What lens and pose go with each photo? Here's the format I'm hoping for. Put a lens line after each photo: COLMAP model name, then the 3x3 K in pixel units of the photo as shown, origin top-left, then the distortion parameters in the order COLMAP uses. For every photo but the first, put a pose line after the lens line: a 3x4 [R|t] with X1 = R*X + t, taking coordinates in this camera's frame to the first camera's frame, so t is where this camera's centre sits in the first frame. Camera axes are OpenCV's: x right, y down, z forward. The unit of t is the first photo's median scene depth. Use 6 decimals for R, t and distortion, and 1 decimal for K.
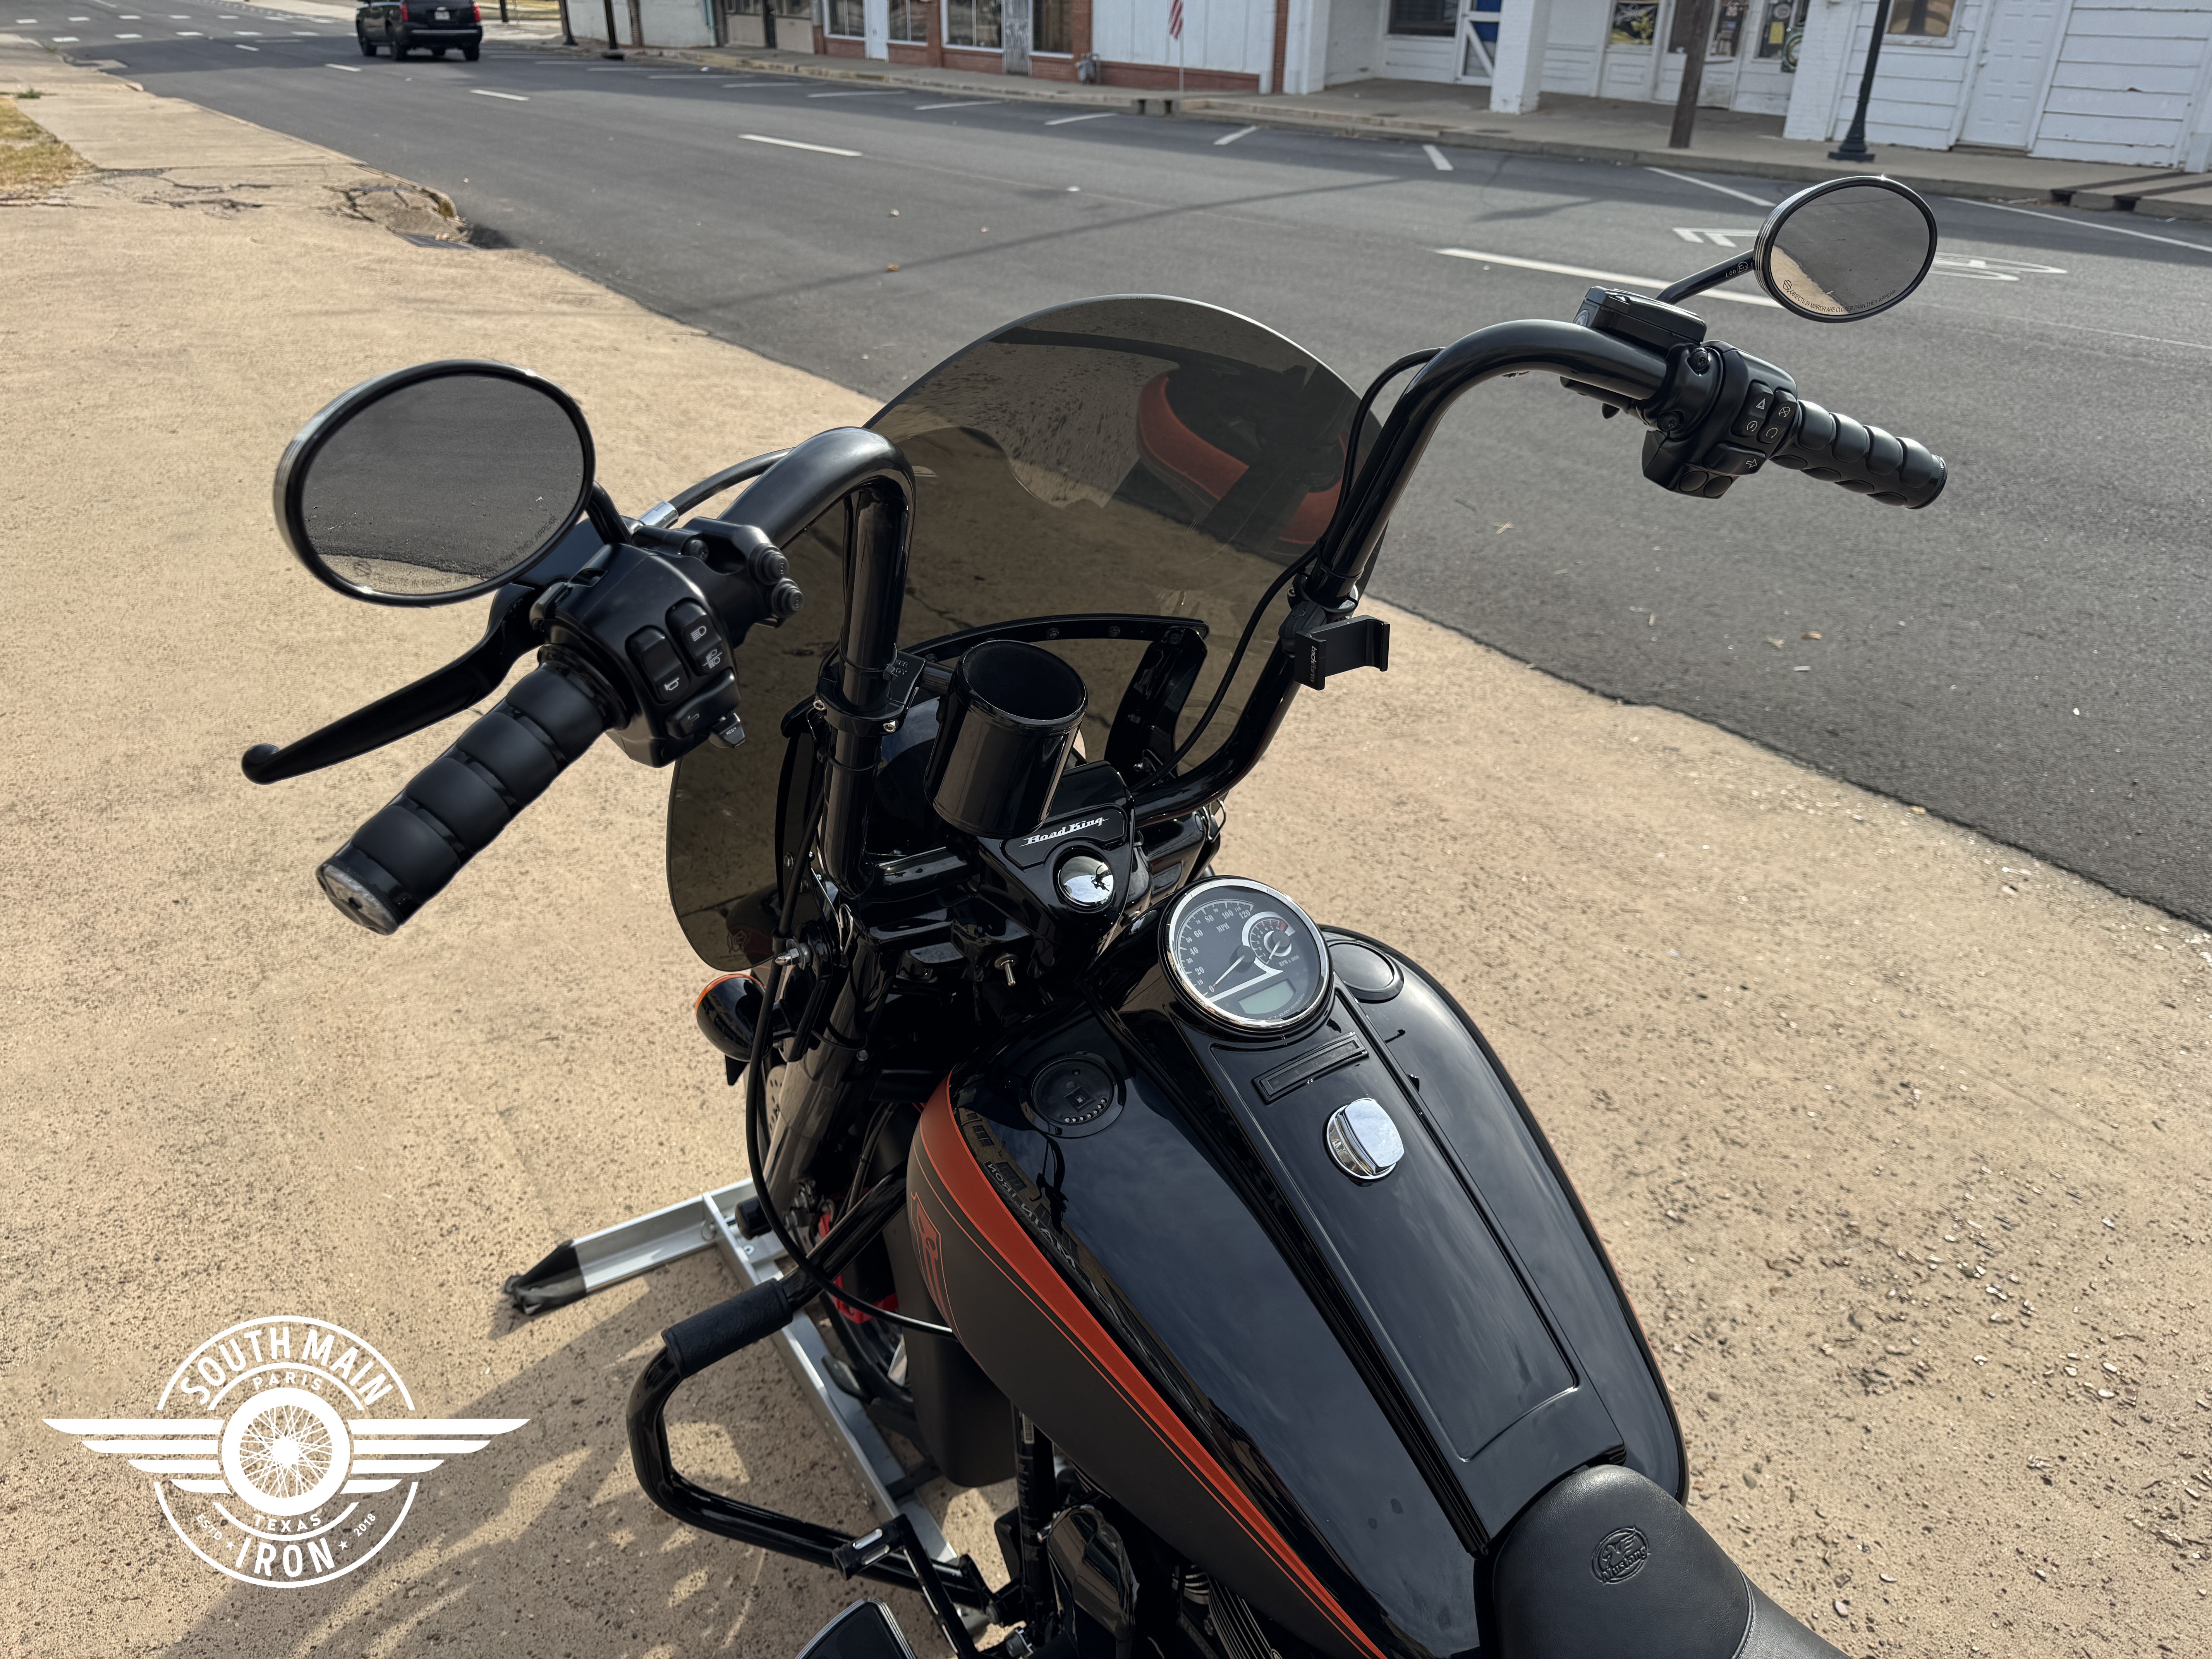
lens RADIAL K [[1574.8, 0, 1101.5], [0, 1574.8, 836.5], [0, 0, 1]] dist [0.000344, -0.001310]
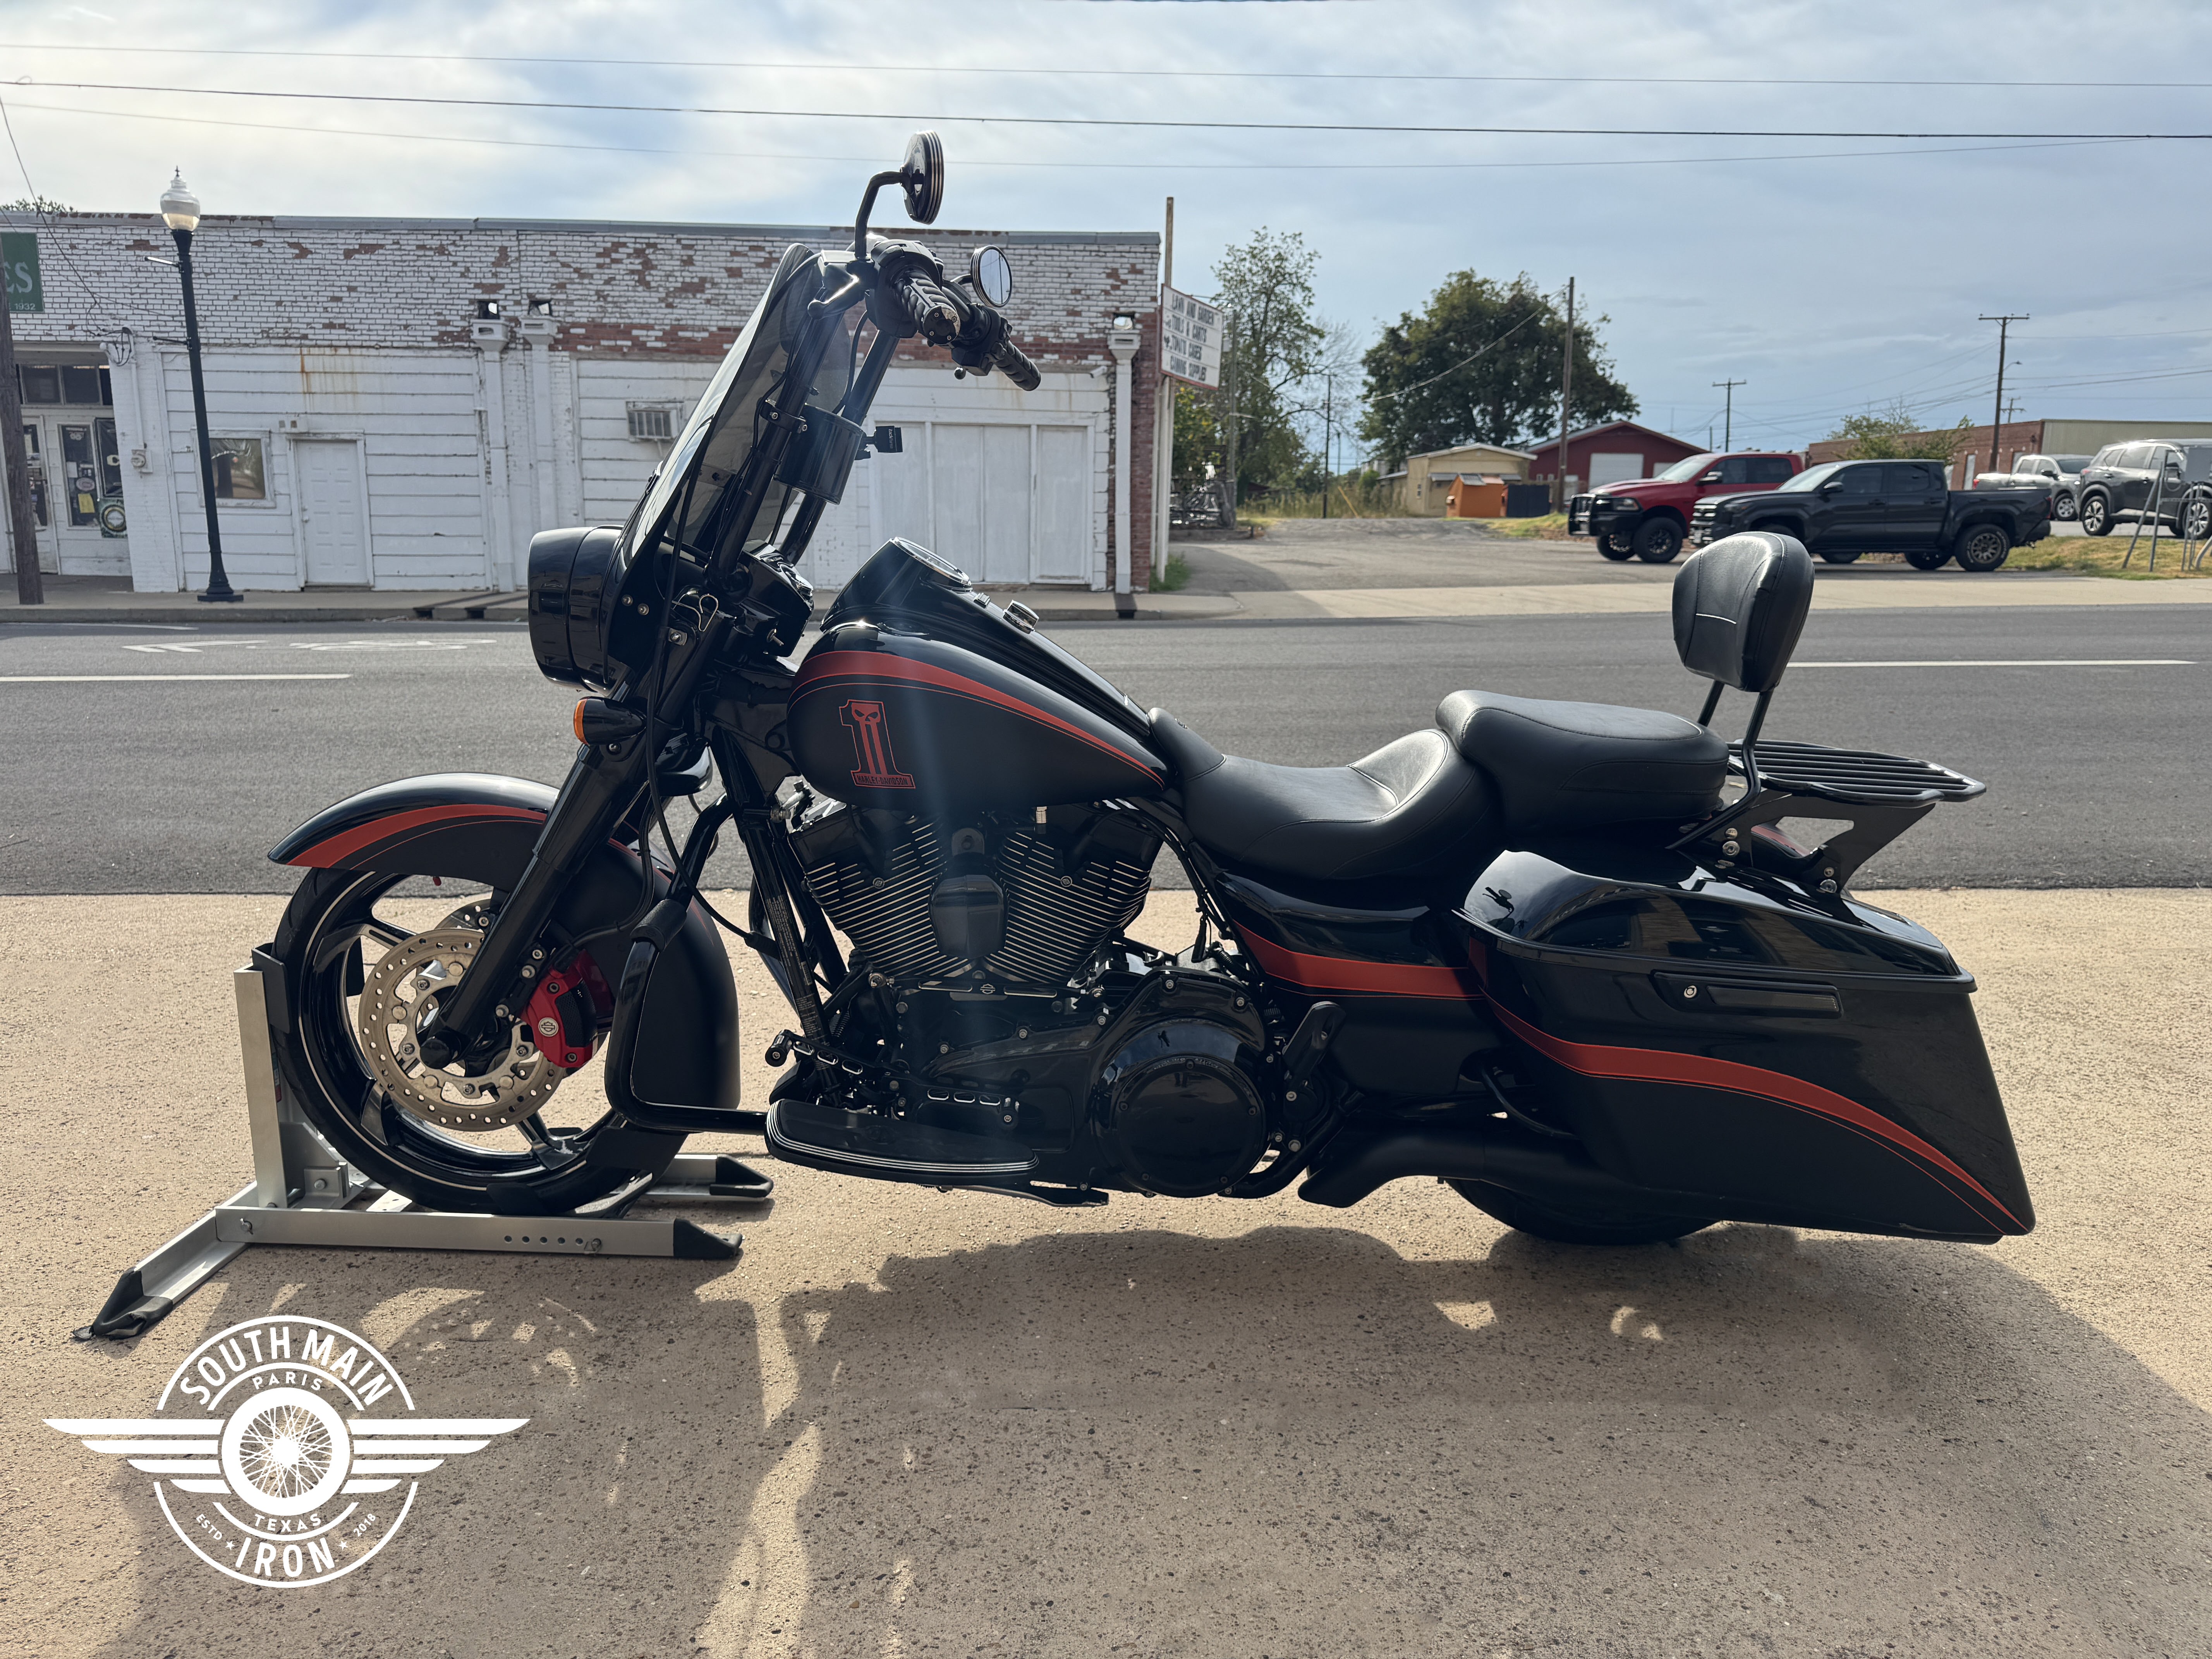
lens RADIAL K [[1585.9, 0, 1097.9], [0, 1585.9, 831.2], [0, 0, 1]] dist [0.001224, -0.005796]
pose [[0.568529, -0.175135, 0.803805, -0.075109], [0.393889, 0.915751, -0.079070, 0.032619], [-0.722238, 0.361563, 0.589614, -0.012548]]
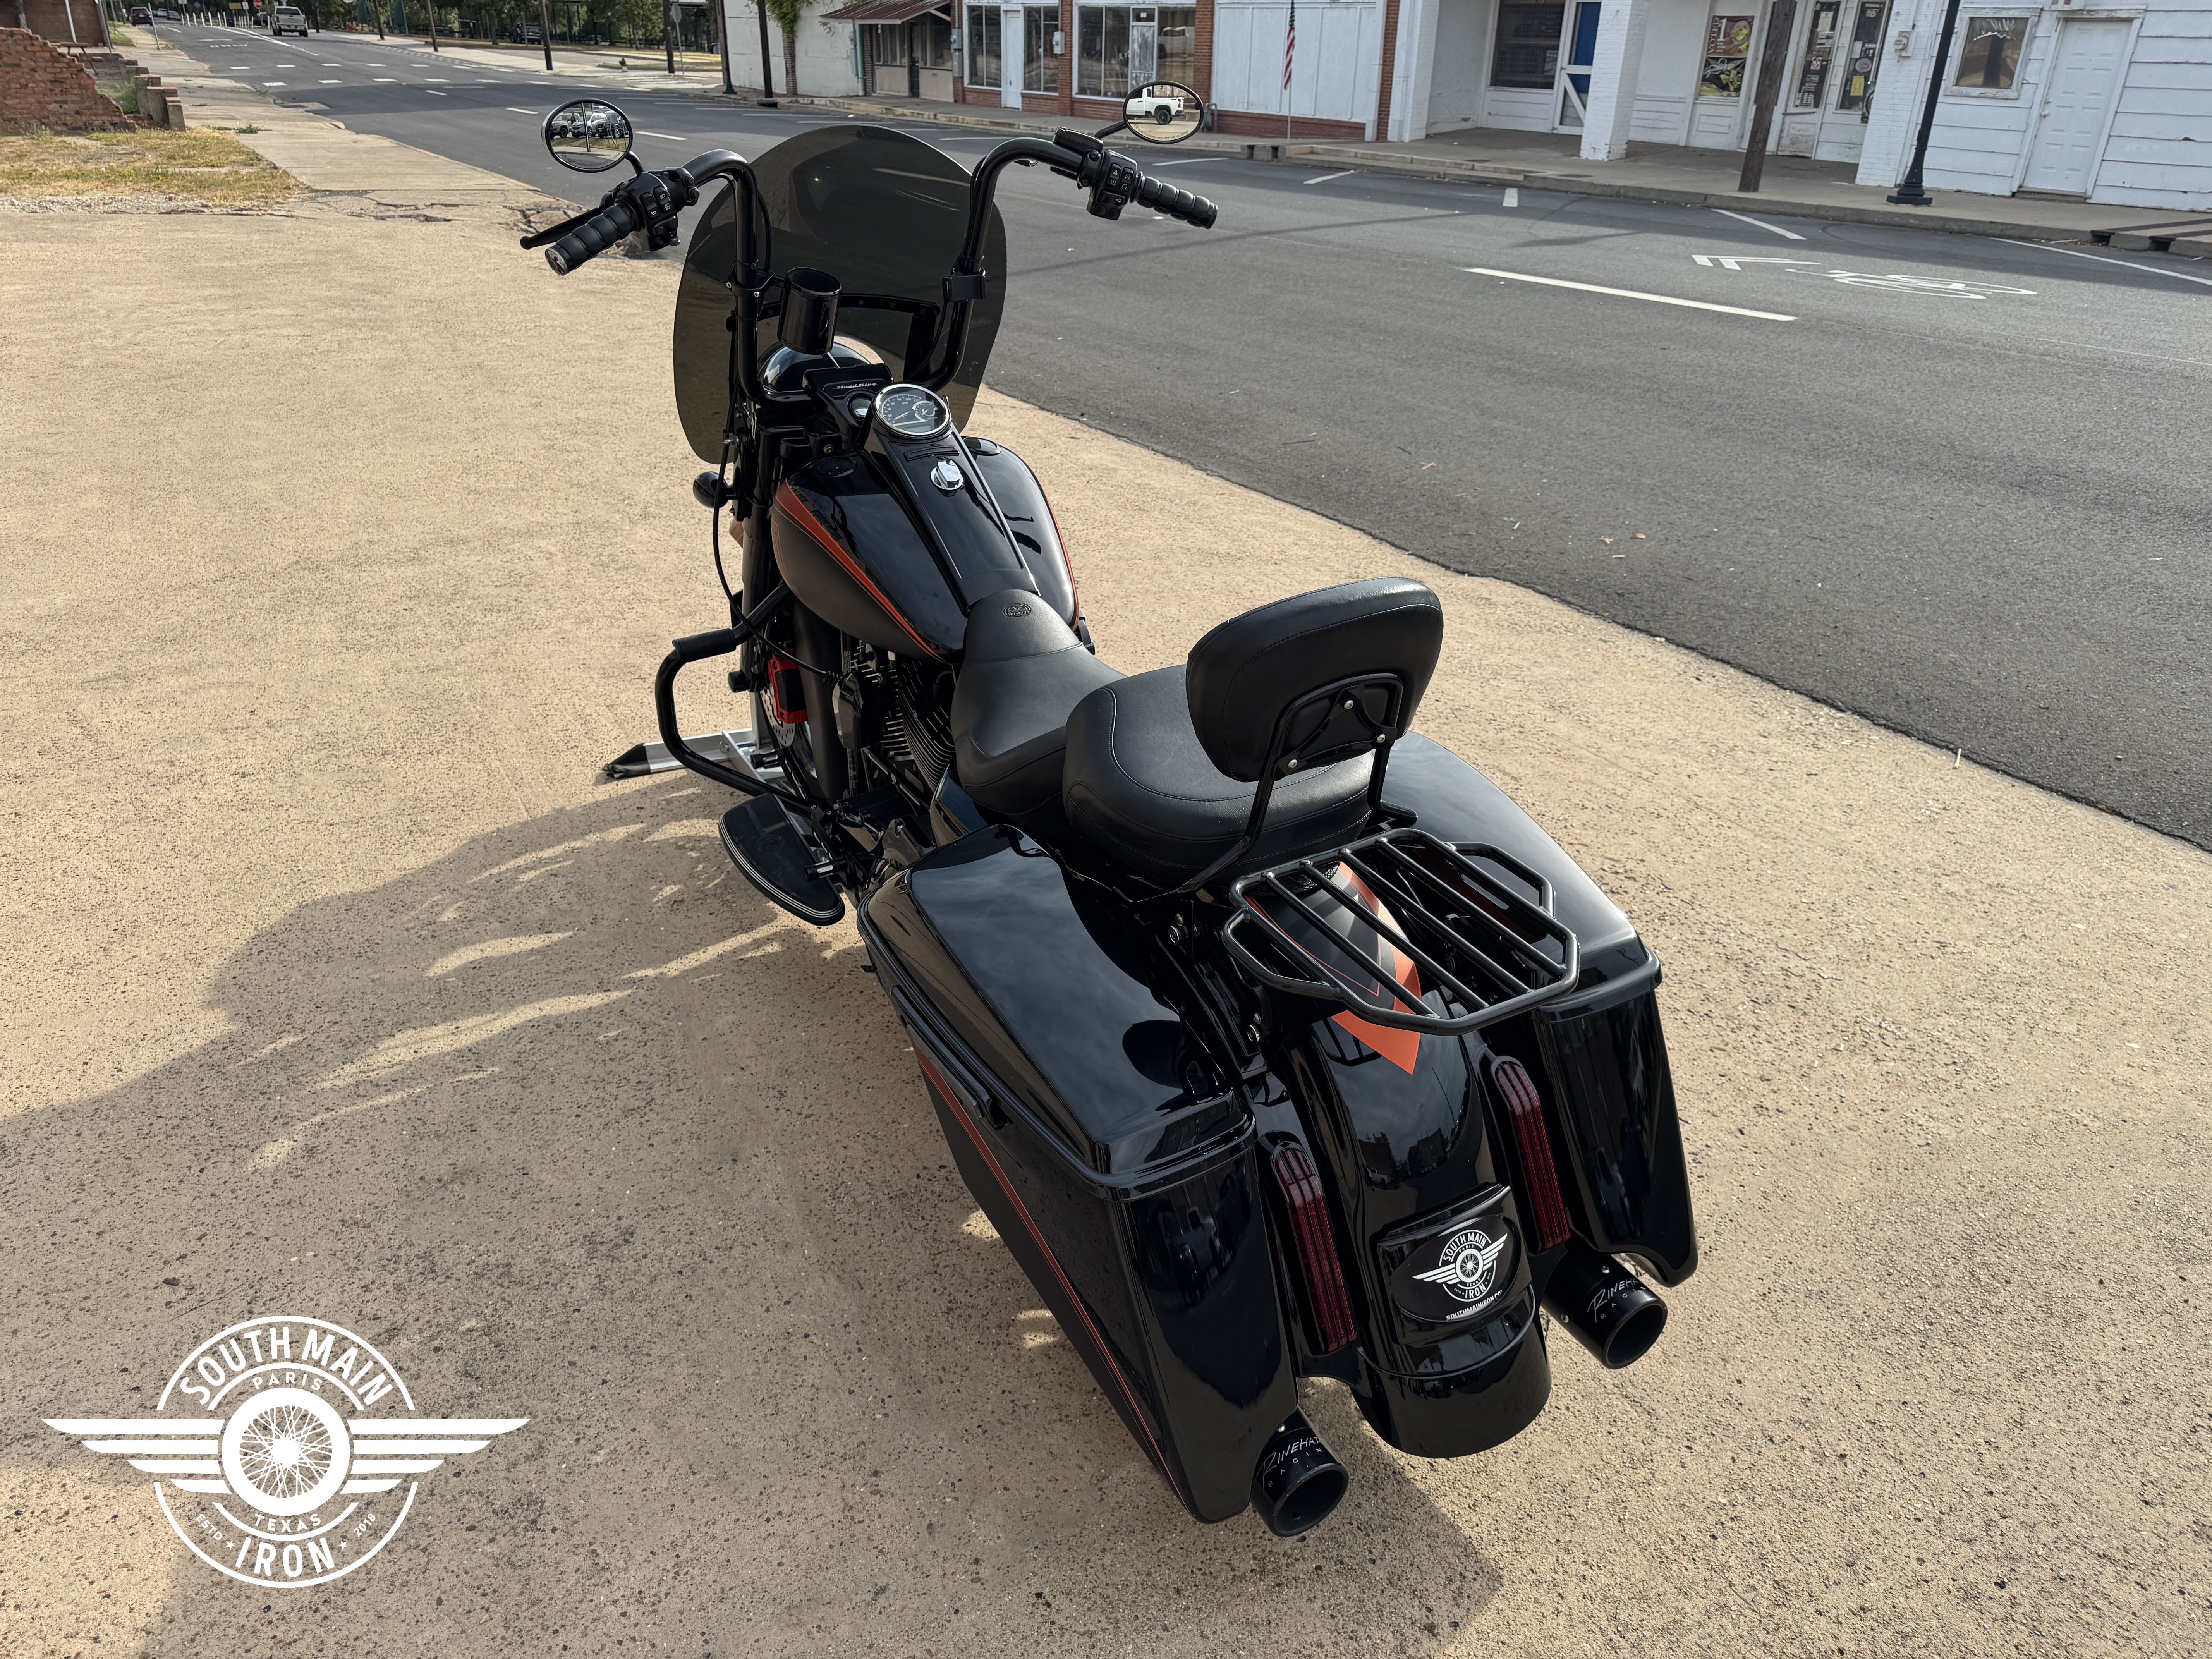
lens RADIAL K [[1567.1, 0, 1106.0], [0, 1567.1, 829.5], [0, 0, 1]] dist [0.007128, -0.003739]
pose [[0.996721, 0.039900, -0.070389, 0.028972], [-0.042029, 0.998695, -0.029023, 0.038237], [0.069139, 0.031886, 0.997097, -0.065537]]
